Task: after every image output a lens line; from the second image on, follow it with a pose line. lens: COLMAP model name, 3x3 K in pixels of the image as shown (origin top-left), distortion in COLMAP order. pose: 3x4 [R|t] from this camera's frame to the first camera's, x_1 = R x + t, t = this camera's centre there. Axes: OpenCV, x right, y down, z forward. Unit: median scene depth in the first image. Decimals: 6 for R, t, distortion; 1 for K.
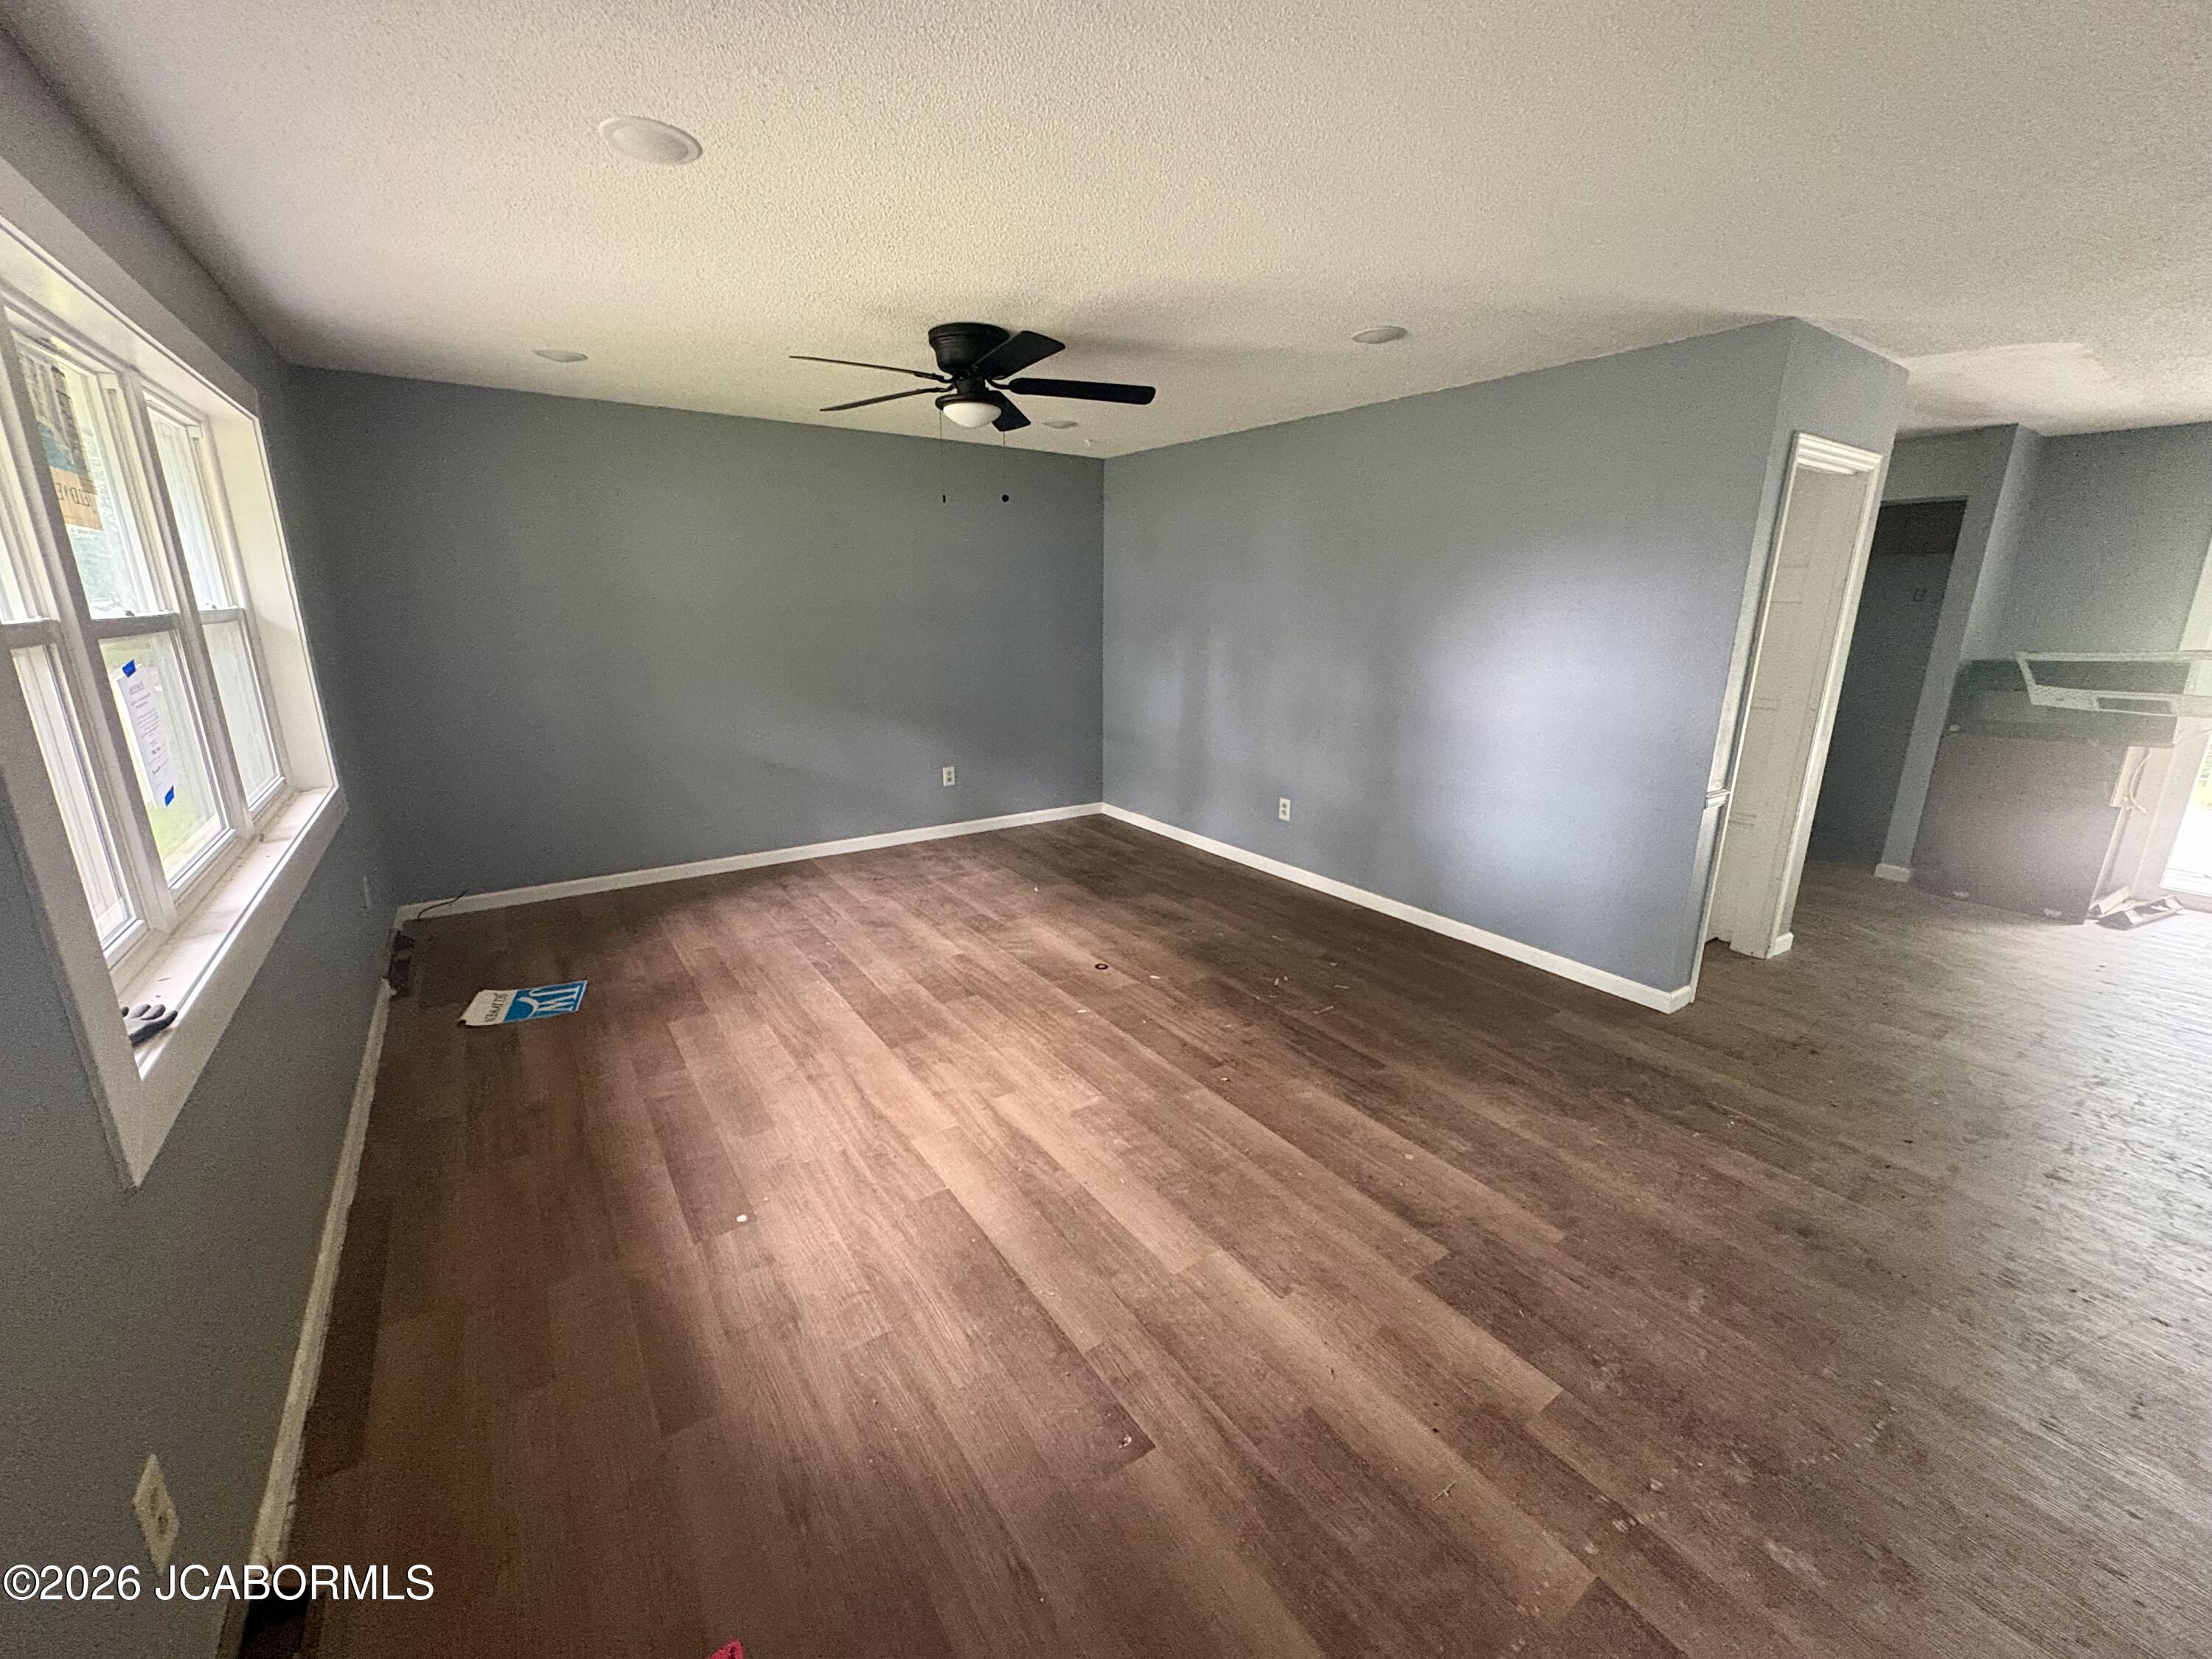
lens RADIAL K [[882.6, 0, 1110.3], [0, 882.6, 824.2], [0, 0, 1]] dist [-0.000576, 0.000671]
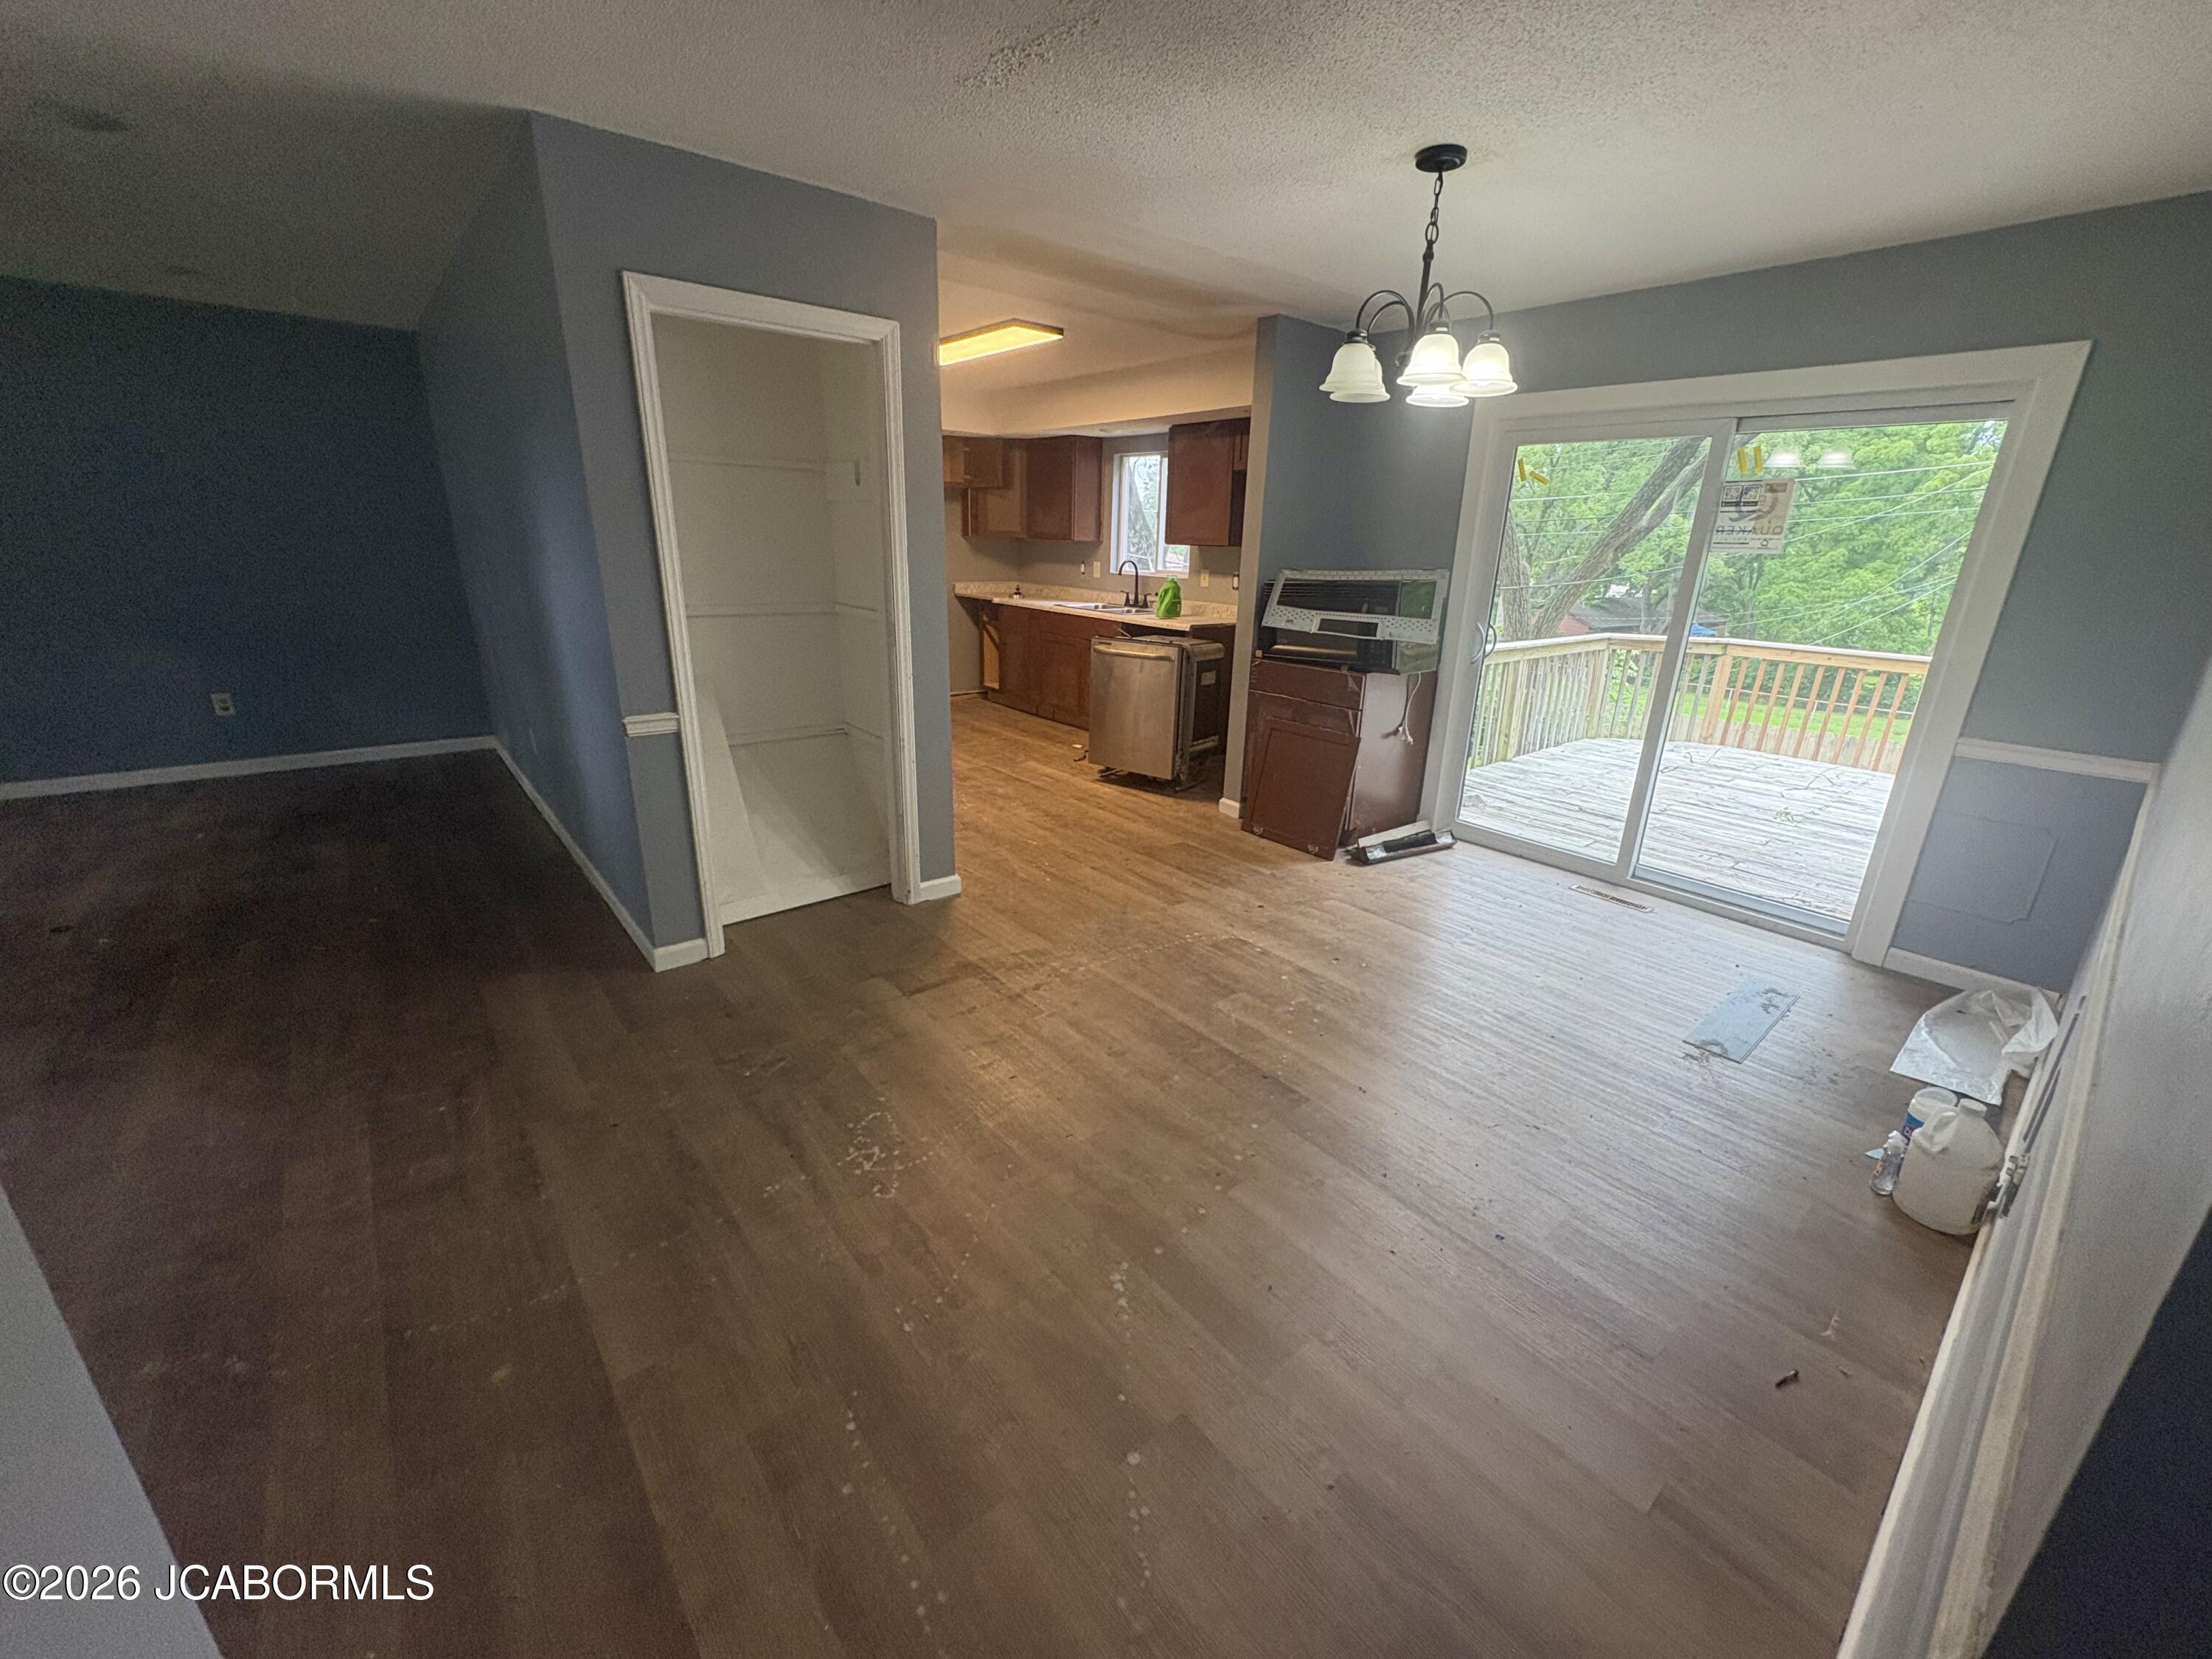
lens RADIAL K [[882.6, 0, 1110.3], [0, 882.6, 824.2], [0, 0, 1]] dist [-0.000576, 0.000671]
pose [[0.996146, -0.009405, 0.087208, 0.843645], [0.003405, 0.997631, 0.068701, 0.008225], [-0.087647, -0.068139, 0.993818, 0.085370]]
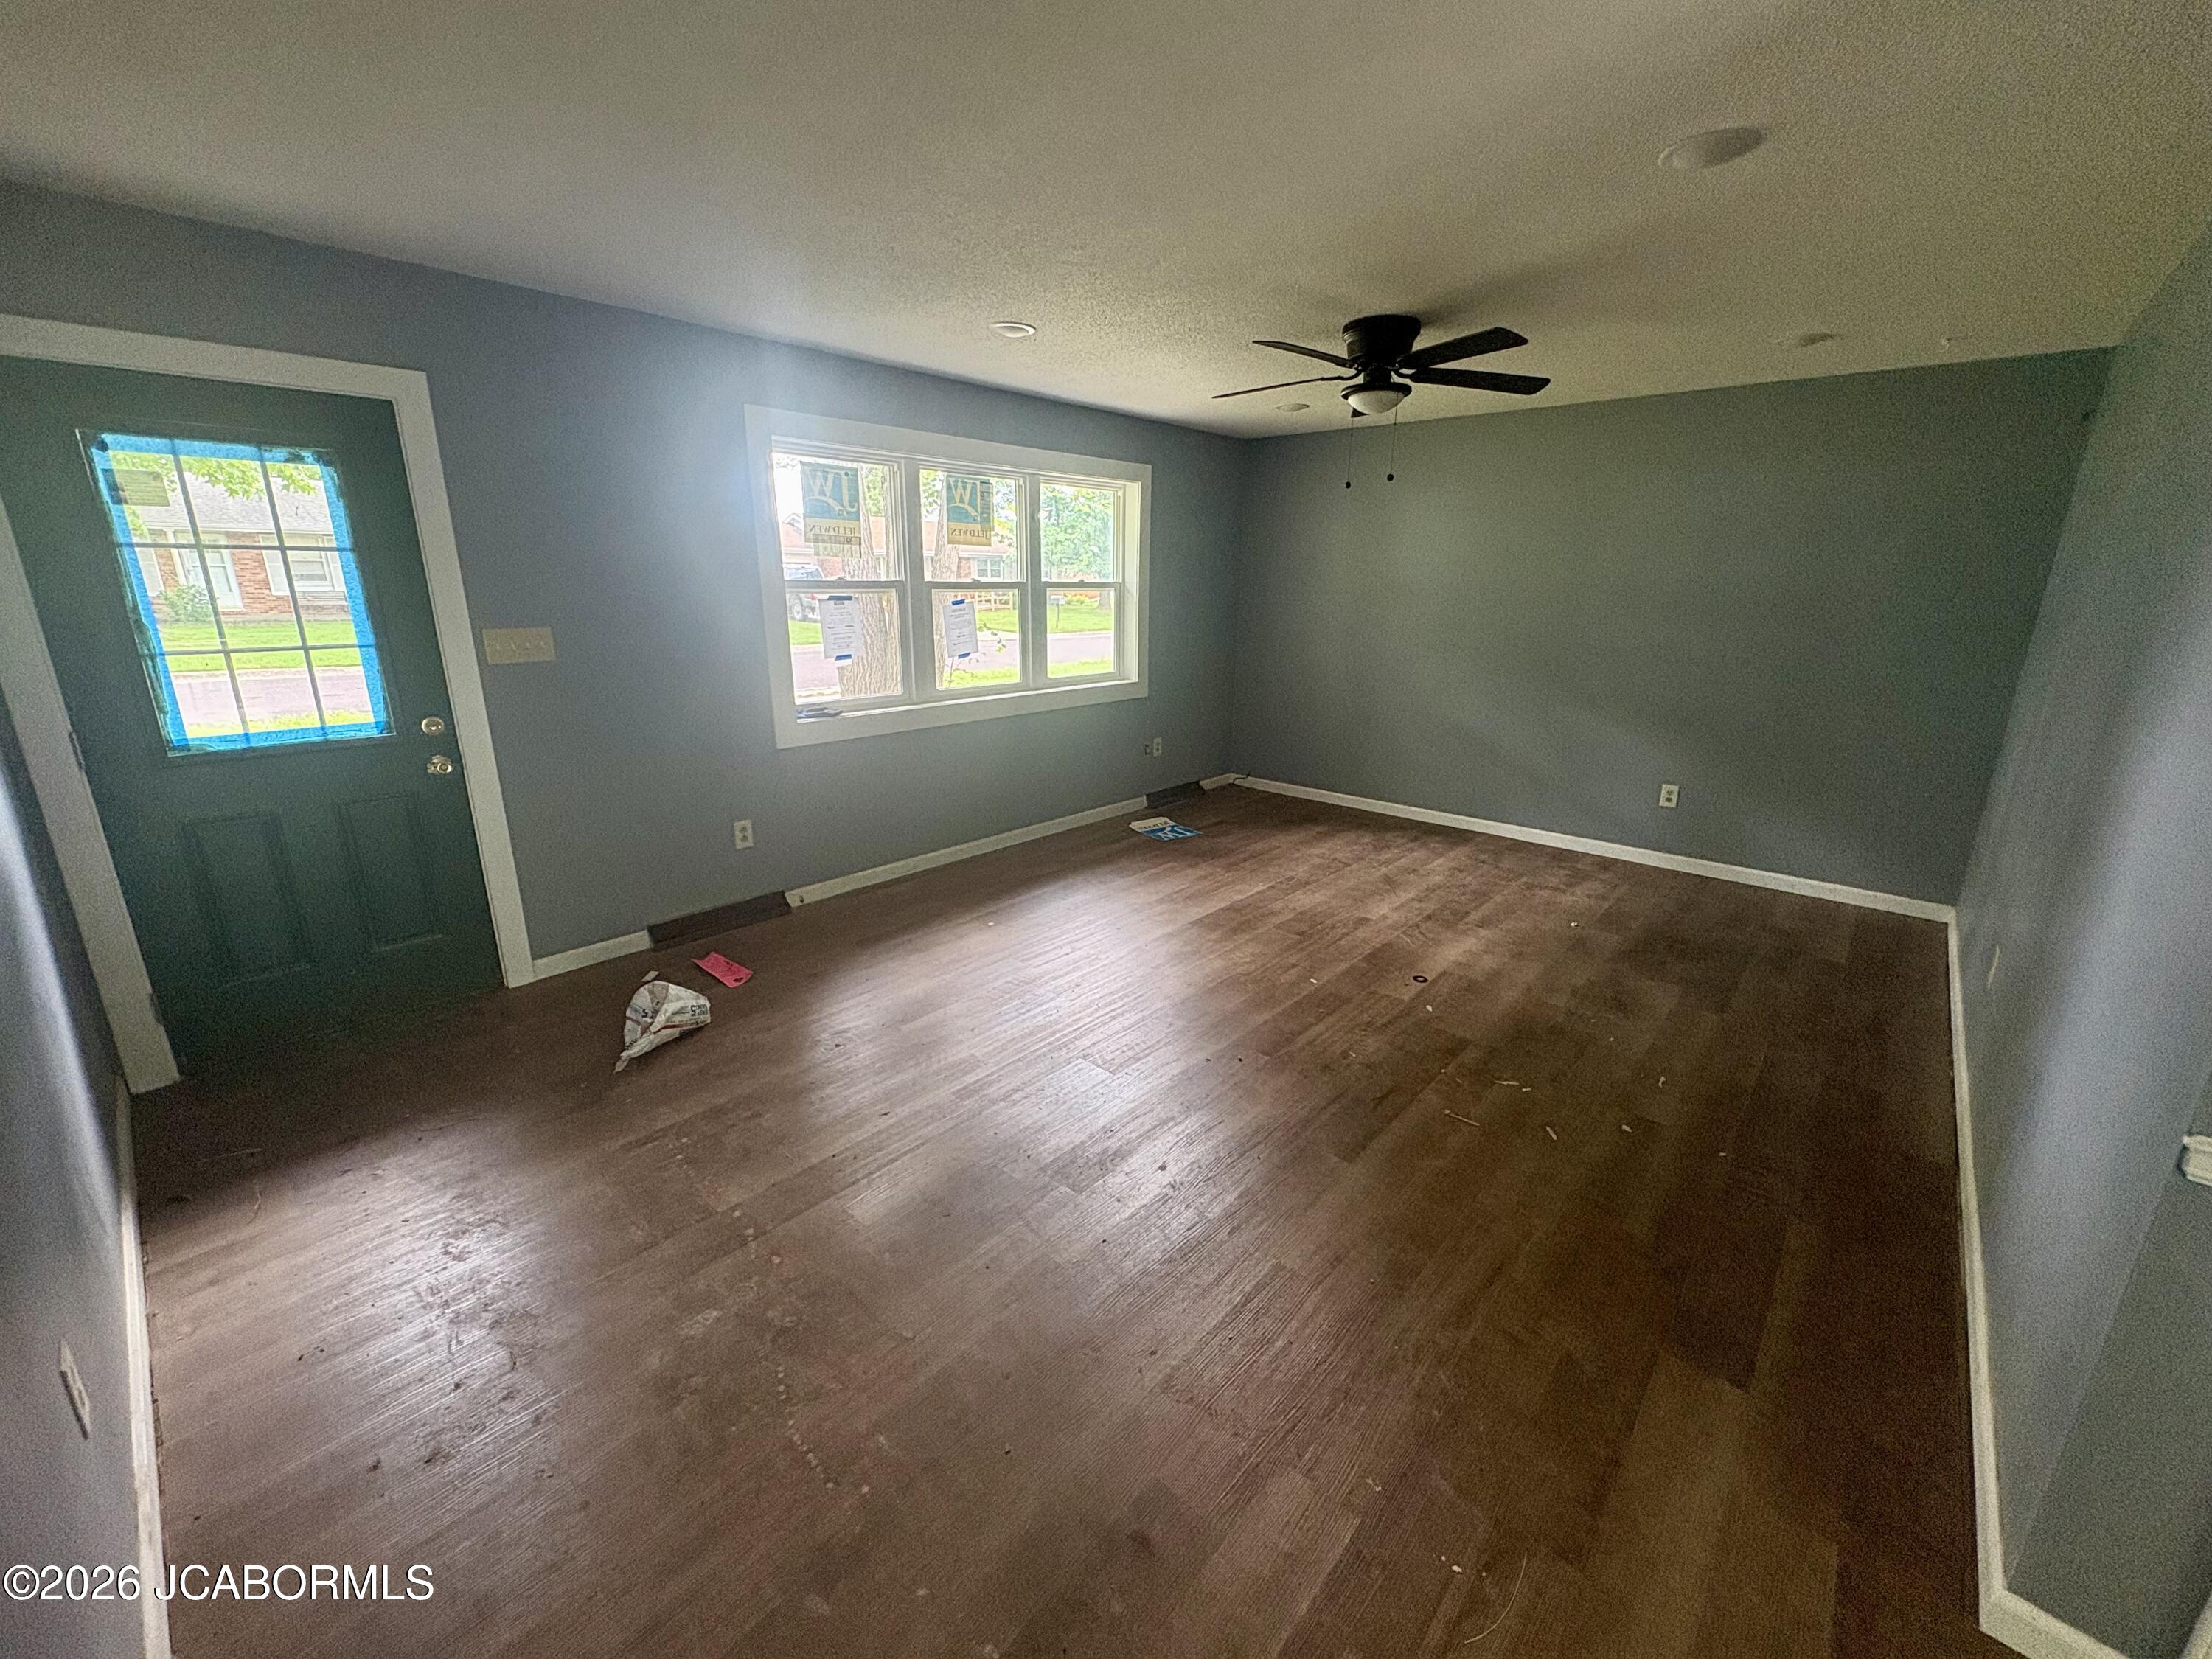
lens RADIAL K [[882.6, 0, 1110.3], [0, 882.6, 824.2], [0, 0, 1]] dist [-0.000576, 0.000671]
pose [[0.221919, 0.258241, -0.940247, 0.690959], [-0.254049, 0.946299, 0.199942, -0.086224], [0.941388, 0.194497, 0.275608, 0.386017]]
